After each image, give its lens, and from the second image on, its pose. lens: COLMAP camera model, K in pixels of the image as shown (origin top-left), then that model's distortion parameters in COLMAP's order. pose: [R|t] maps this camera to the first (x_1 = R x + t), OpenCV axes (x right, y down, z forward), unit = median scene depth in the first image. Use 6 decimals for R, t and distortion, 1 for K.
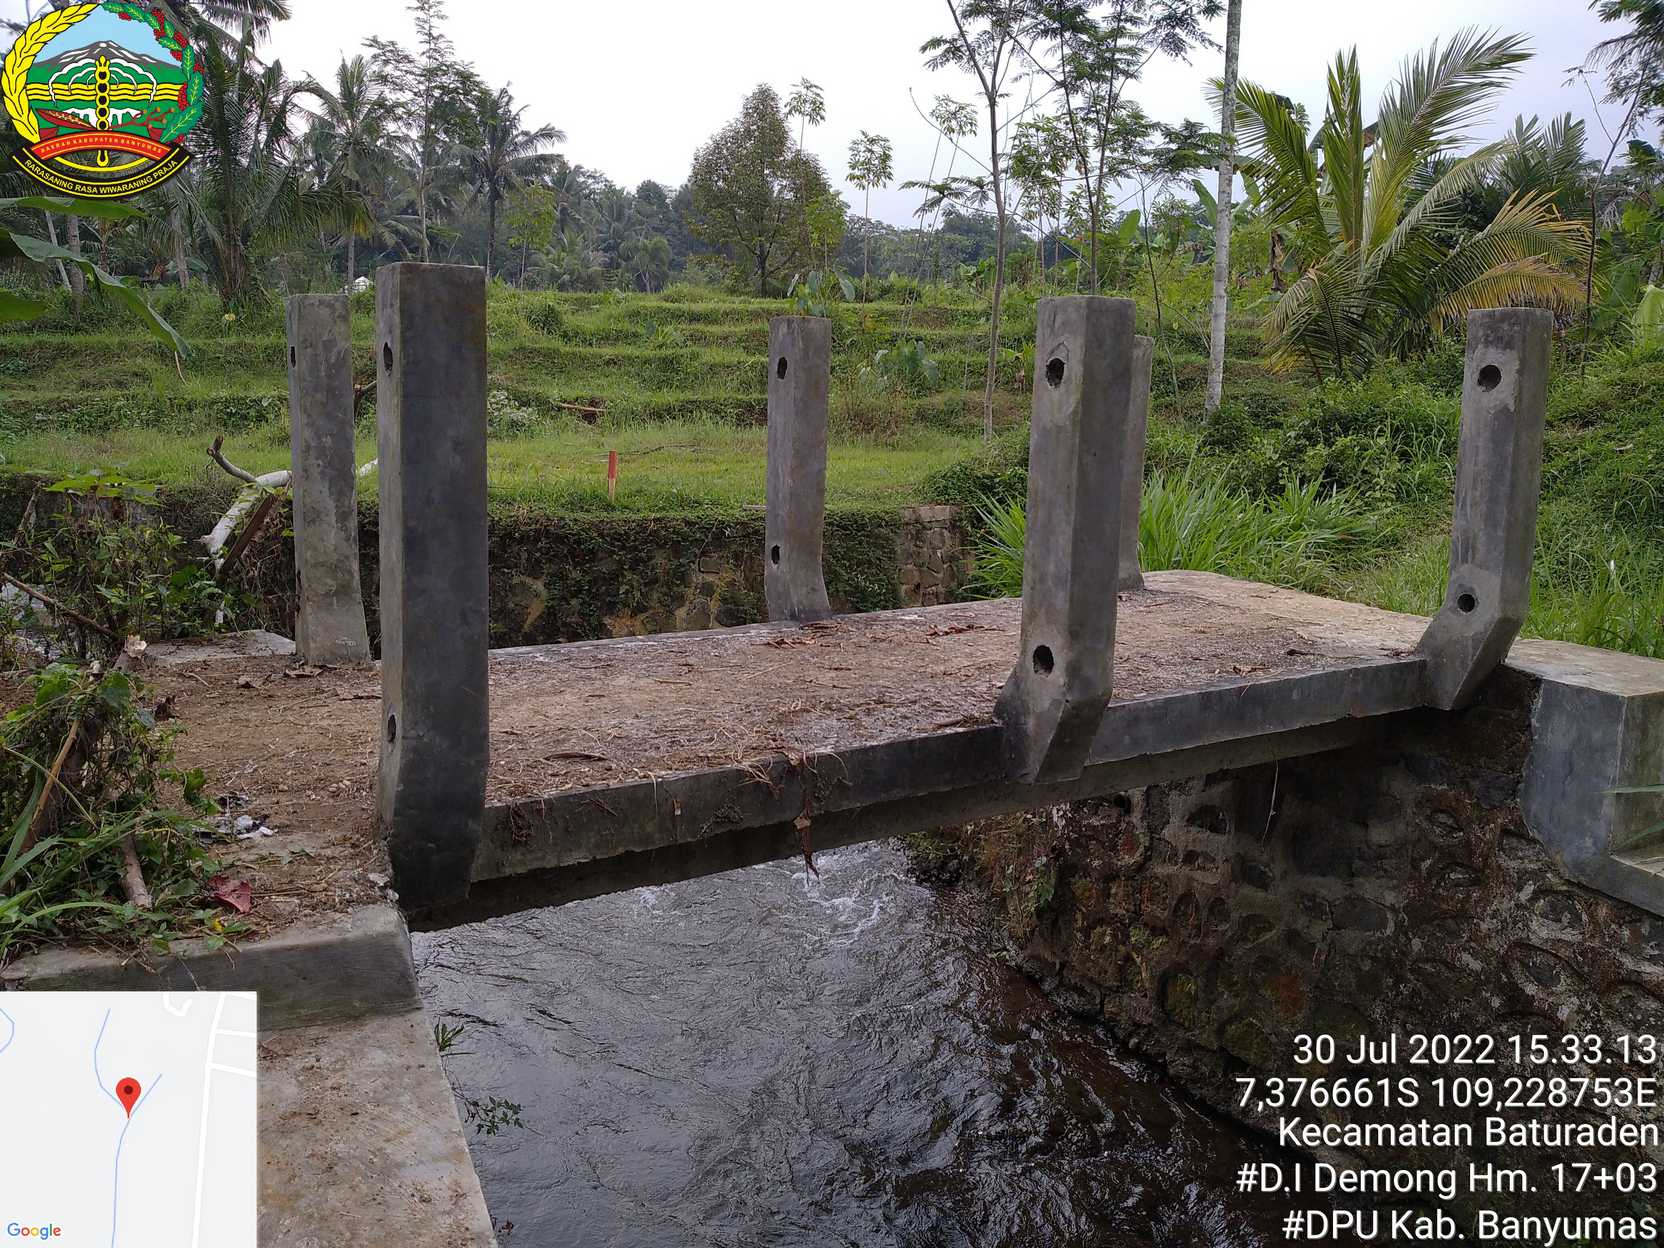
lens RADIAL K [[1389.5, 0, 853.8], [0, 1389.5, 612.2], [0, 0, 1]] dist [0.014960, -0.057895]
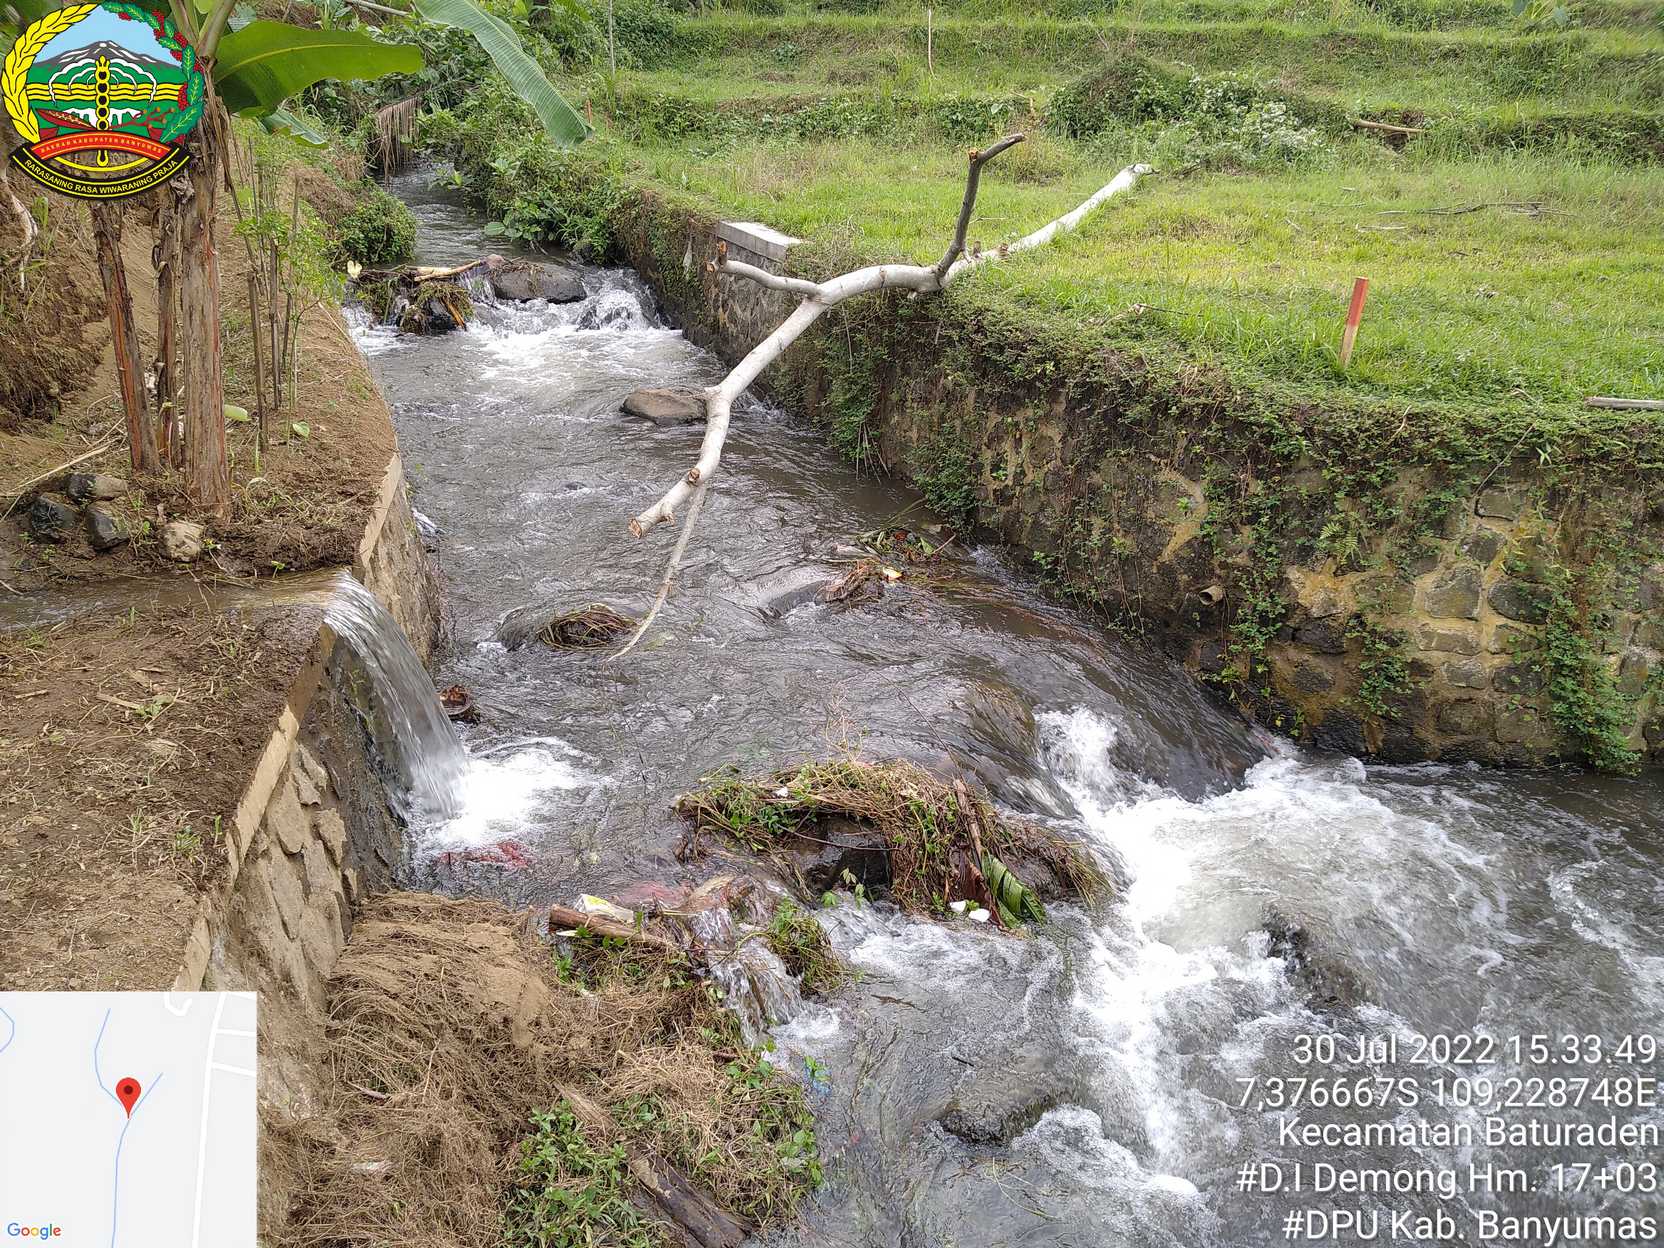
lens RADIAL K [[1389.5, 0, 828.7], [0, 1389.5, 626.0], [0, 0, 1]] dist [0.014960, -0.057895]
pose [[0.837907, 0.215368, -0.501526, -0.065187], [-0.094657, 0.962275, 0.255081, -0.177862], [0.537542, -0.166261, 0.826684, 0.649841]]
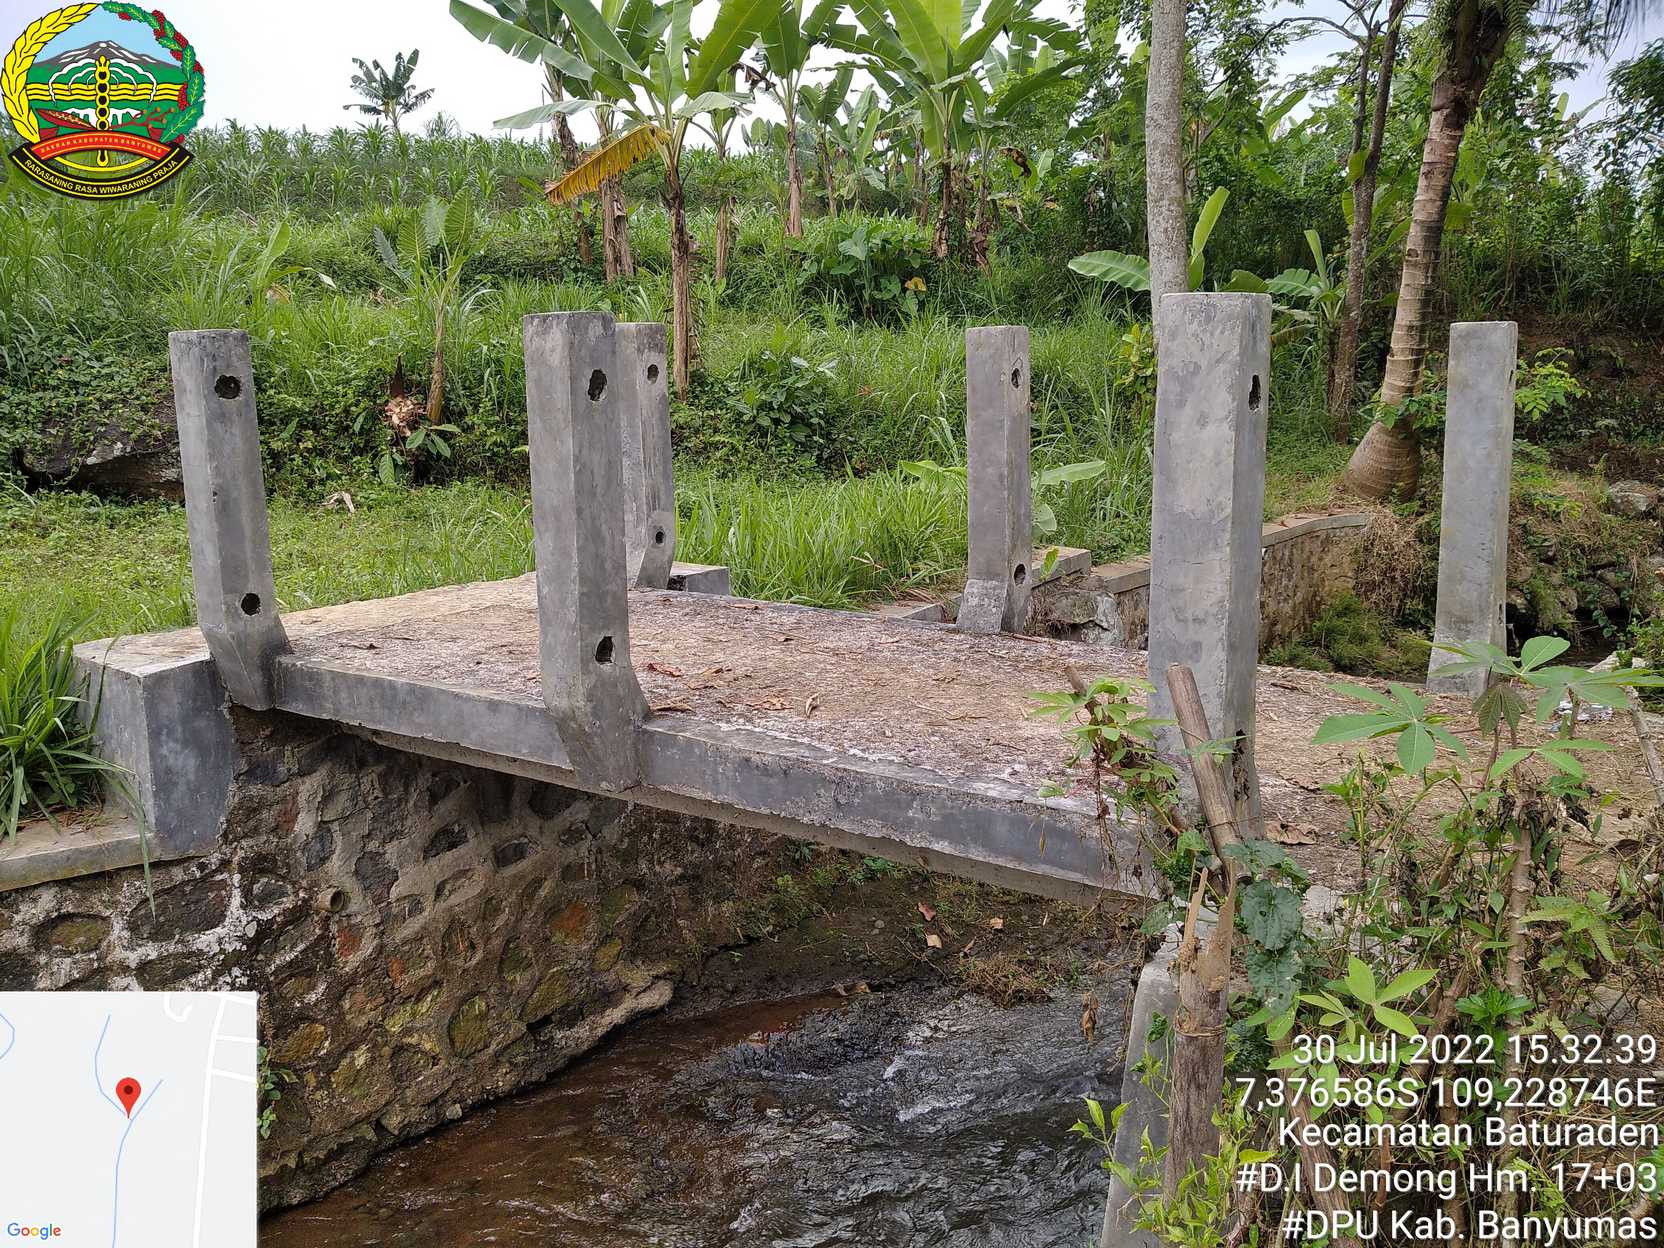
lens RADIAL K [[1389.5, 0, 815.5], [0, 1389.5, 619.3], [0, 0, 1]] dist [0.014960, -0.057895]
pose [[-0.422245, -0.182676, 0.887884, -0.574491], [0.145583, 0.953104, 0.265328, -0.181489], [-0.894715, 0.241294, -0.375849, 0.933663]]
